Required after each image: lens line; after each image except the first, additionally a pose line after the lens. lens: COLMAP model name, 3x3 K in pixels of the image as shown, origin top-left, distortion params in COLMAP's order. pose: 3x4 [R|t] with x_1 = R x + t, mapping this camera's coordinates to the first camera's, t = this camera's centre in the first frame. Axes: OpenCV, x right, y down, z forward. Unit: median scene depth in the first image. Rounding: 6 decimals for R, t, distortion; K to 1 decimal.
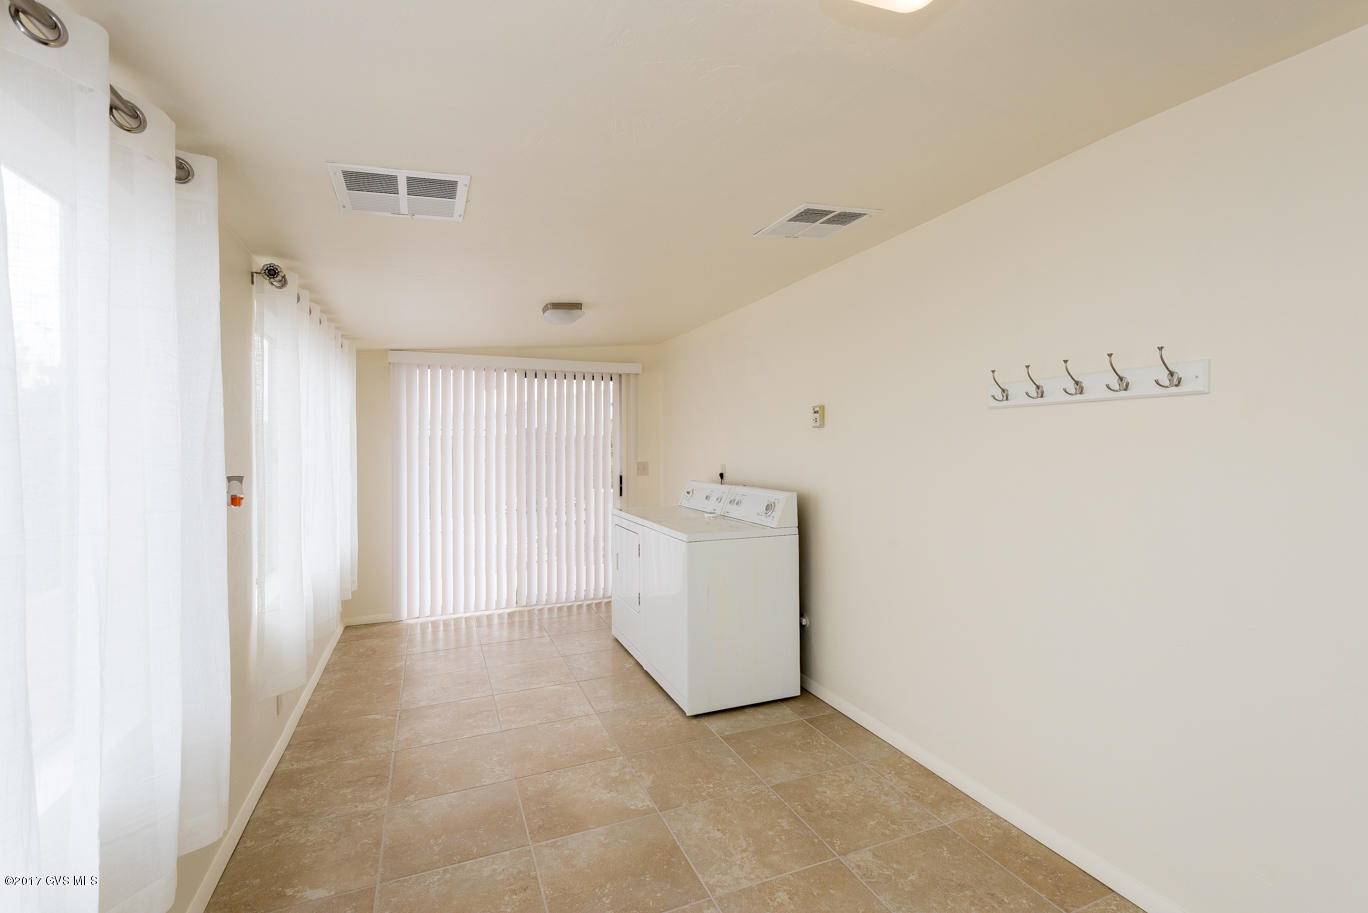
lens RADIAL K [[621.1, 0, 695.8], [0, 621.1, 450.9], [0, 0, 1]] dist [0.000614, -0.000355]
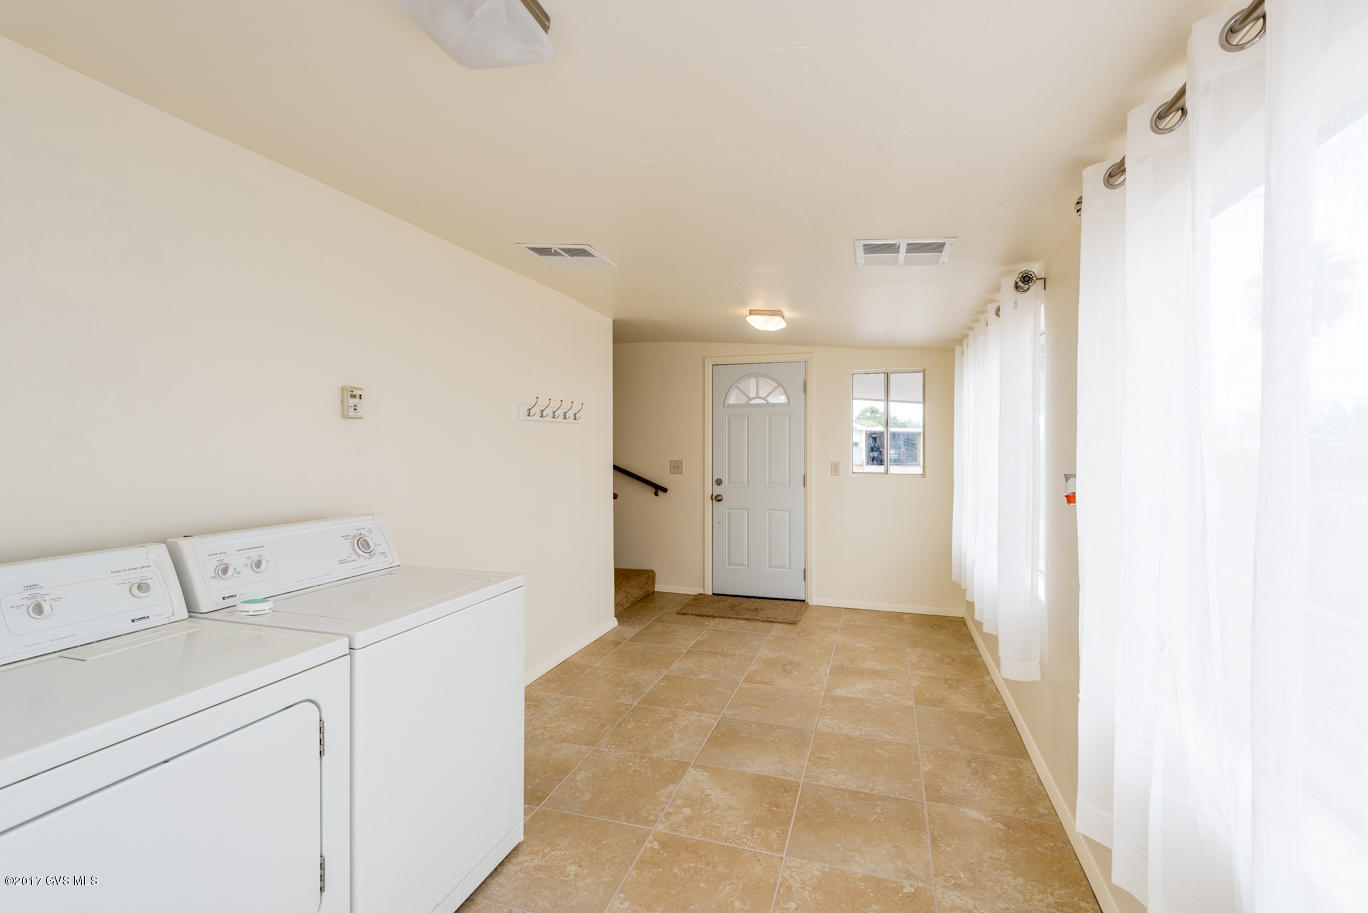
lens RADIAL K [[621.1, 0, 693.5], [0, 621.1, 452.1], [0, 0, 1]] dist [0.000614, -0.000355]
pose [[-0.767536, -0.004788, 0.640988, -0.813982], [0.005808, 0.999879, 0.014423, -0.010646], [-0.640979, 0.014793, -0.767416, 1.917777]]
